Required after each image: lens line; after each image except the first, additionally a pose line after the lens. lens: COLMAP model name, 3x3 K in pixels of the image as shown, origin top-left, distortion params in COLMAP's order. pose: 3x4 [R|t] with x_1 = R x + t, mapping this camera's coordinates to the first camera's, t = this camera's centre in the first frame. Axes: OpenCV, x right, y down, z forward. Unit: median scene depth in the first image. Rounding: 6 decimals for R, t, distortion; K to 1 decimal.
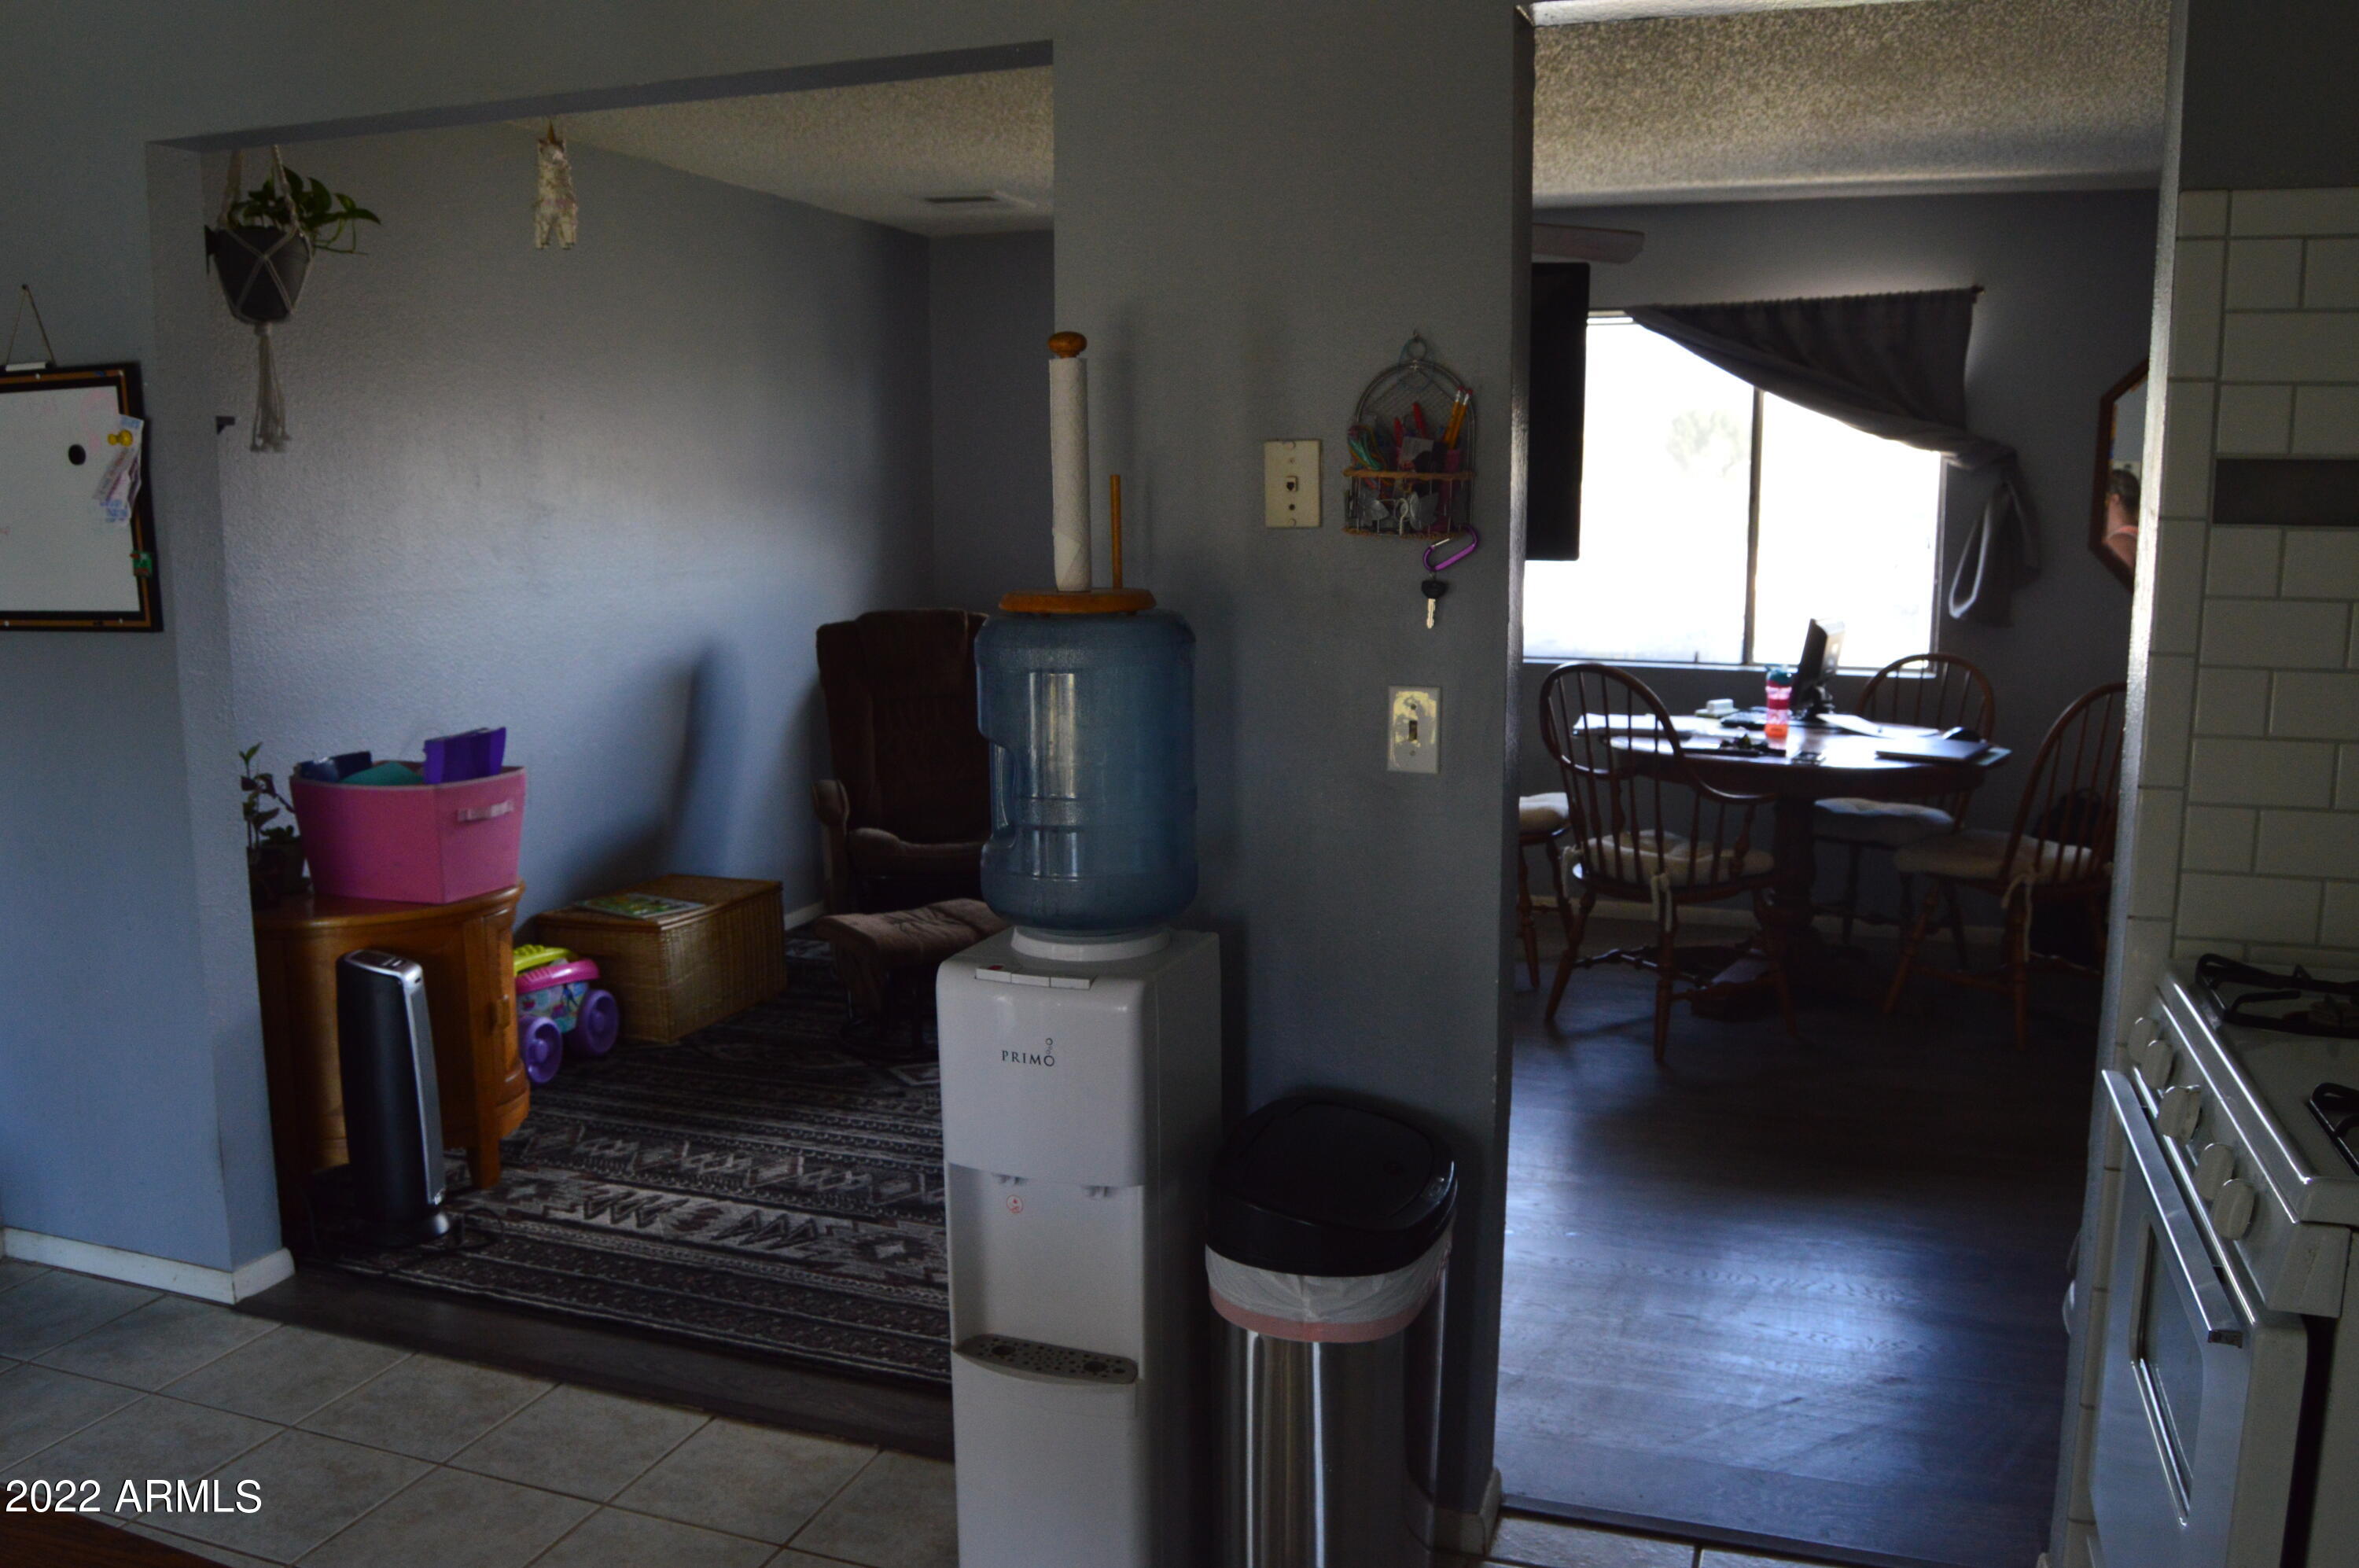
lens RADIAL K [[1858.2, 0, 1183.0], [0, 1858.2, 782.5], [0, 0, 1]] dist [-0.099350, 0.041705]
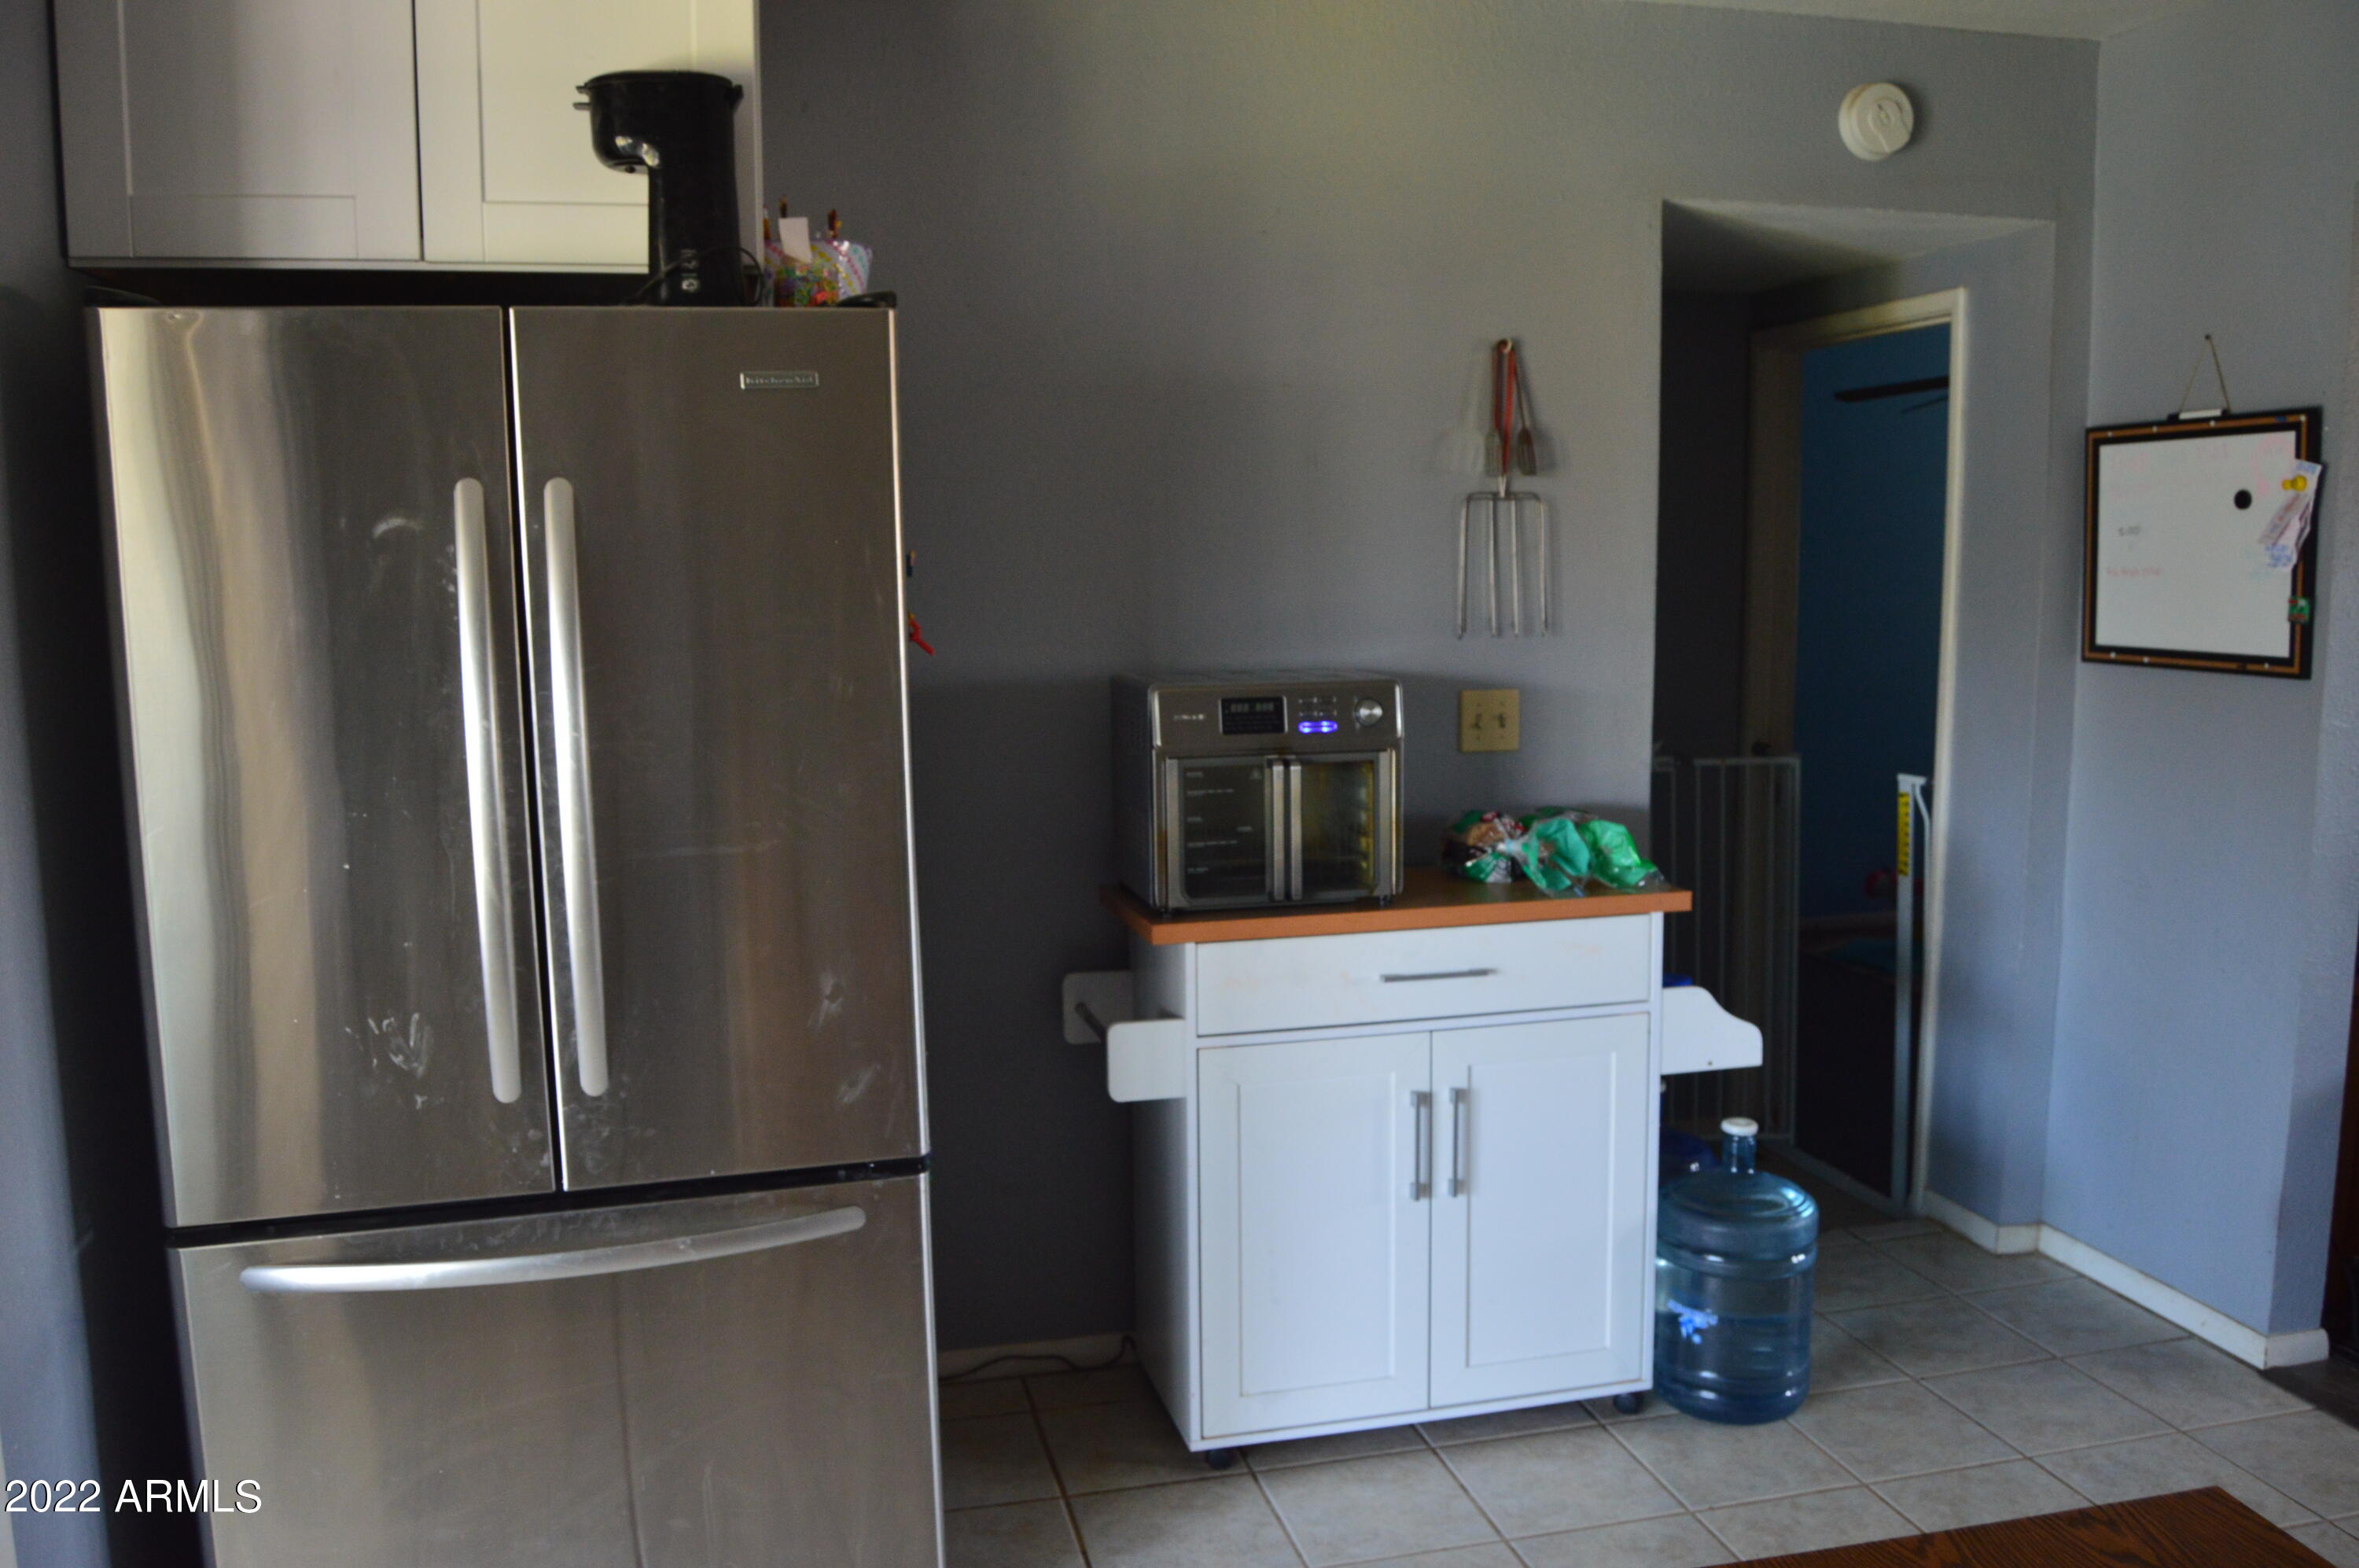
lens RADIAL K [[1858.2, 0, 1183.0], [0, 1858.2, 782.5], [0, 0, 1]] dist [-0.099350, 0.041705]
pose [[0.548471, 0.107531, -0.829226, -0.082559], [-0.124408, 0.991153, 0.046242, 0.003065], [0.826863, 0.077800, 0.556997, -0.047277]]
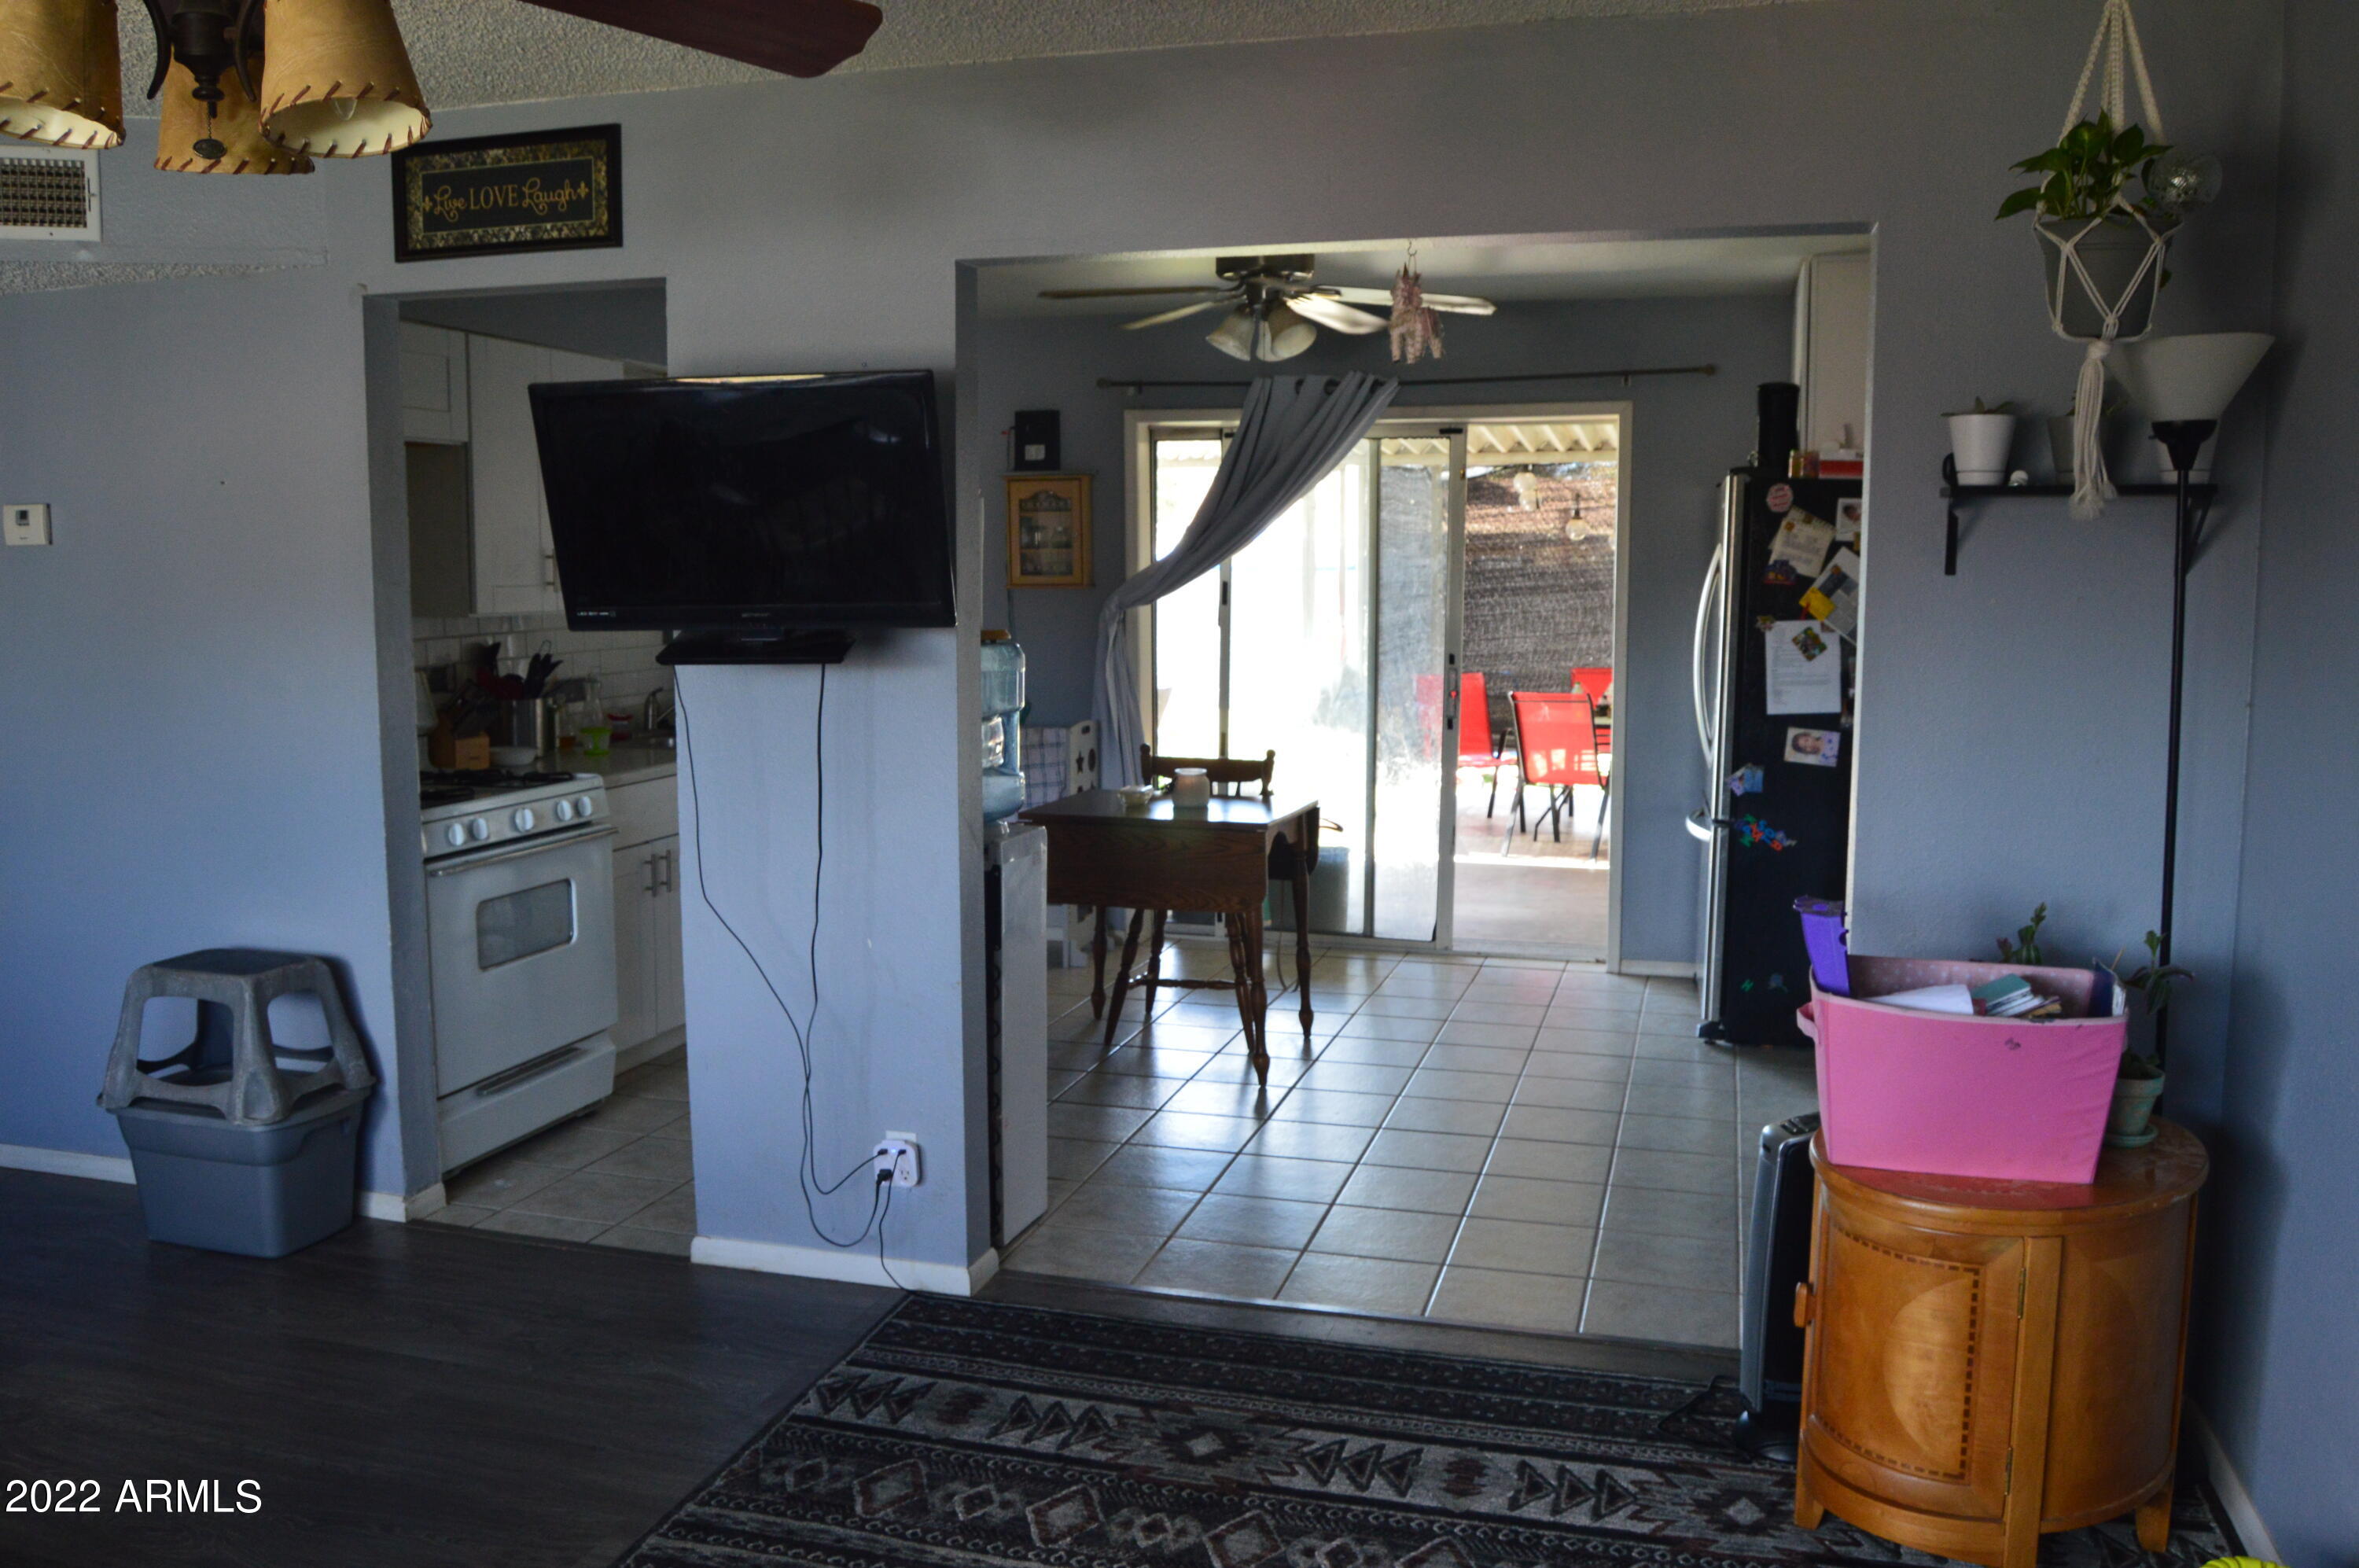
lens RADIAL K [[1858.2, 0, 1183.0], [0, 1858.2, 782.5], [0, 0, 1]] dist [-0.099350, 0.041705]
pose [[-0.998135, 0.007055, -0.060641, -0.110659], [-0.009454, 0.963455, 0.267705, -0.309738], [0.060313, 0.267779, -0.961591, 1.950548]]
